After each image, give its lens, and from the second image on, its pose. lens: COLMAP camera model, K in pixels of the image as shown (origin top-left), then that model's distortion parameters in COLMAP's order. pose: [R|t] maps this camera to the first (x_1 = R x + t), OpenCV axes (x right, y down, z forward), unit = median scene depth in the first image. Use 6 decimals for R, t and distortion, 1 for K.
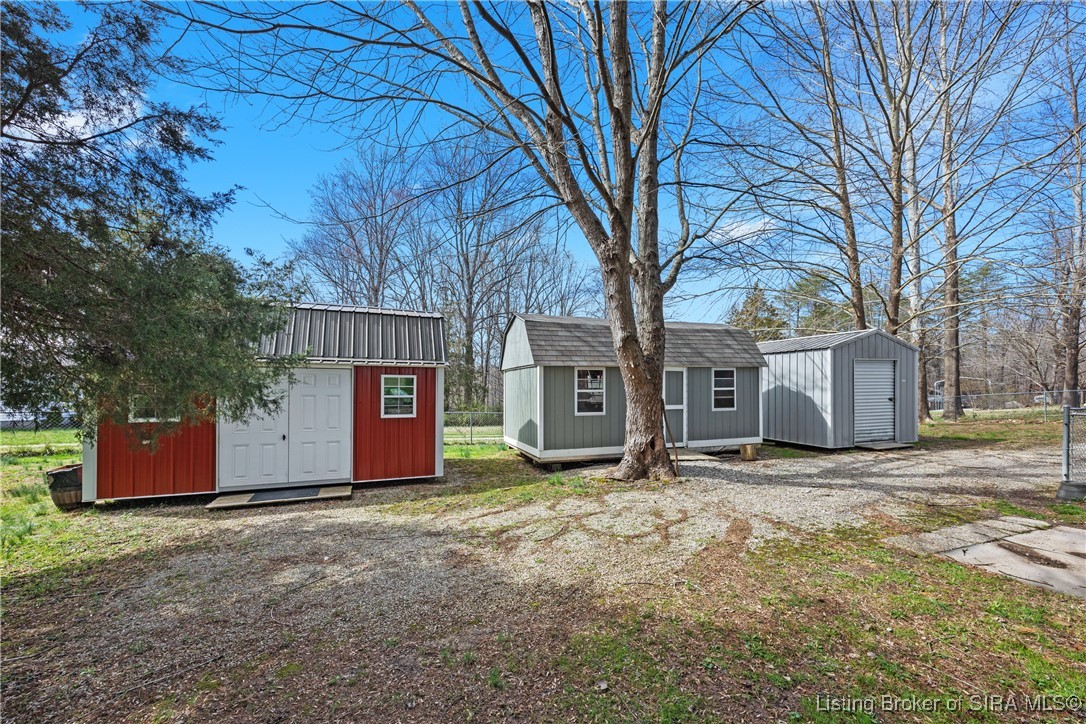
lens RADIAL K [[416.3, 0, 499.0], [0, 416.3, 390.3], [0, 0, 1]] dist [-0.002991, 0.000138]
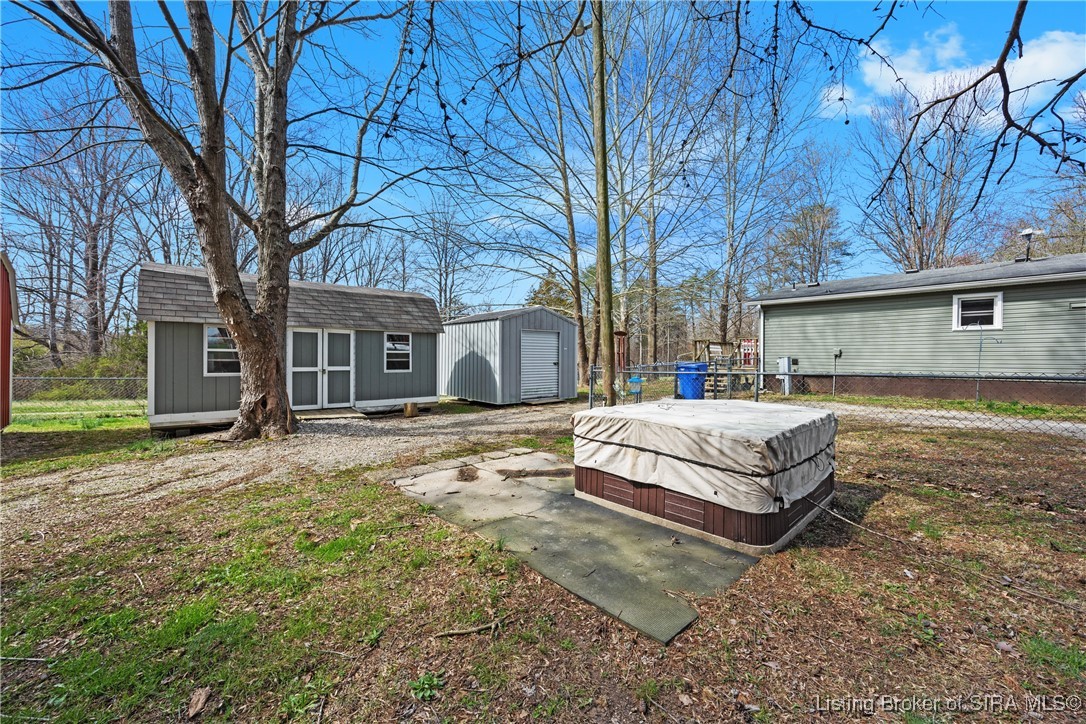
lens RADIAL K [[416.3, 0, 540.5], [0, 416.3, 364.1], [0, 0, 1]] dist [-0.002991, 0.000138]
pose [[0.924868, 0.006652, 0.380230, 0.493290], [-0.006890, 0.999976, -0.000734, 0.027201], [-0.380226, -0.001941, 0.924891, -0.136979]]
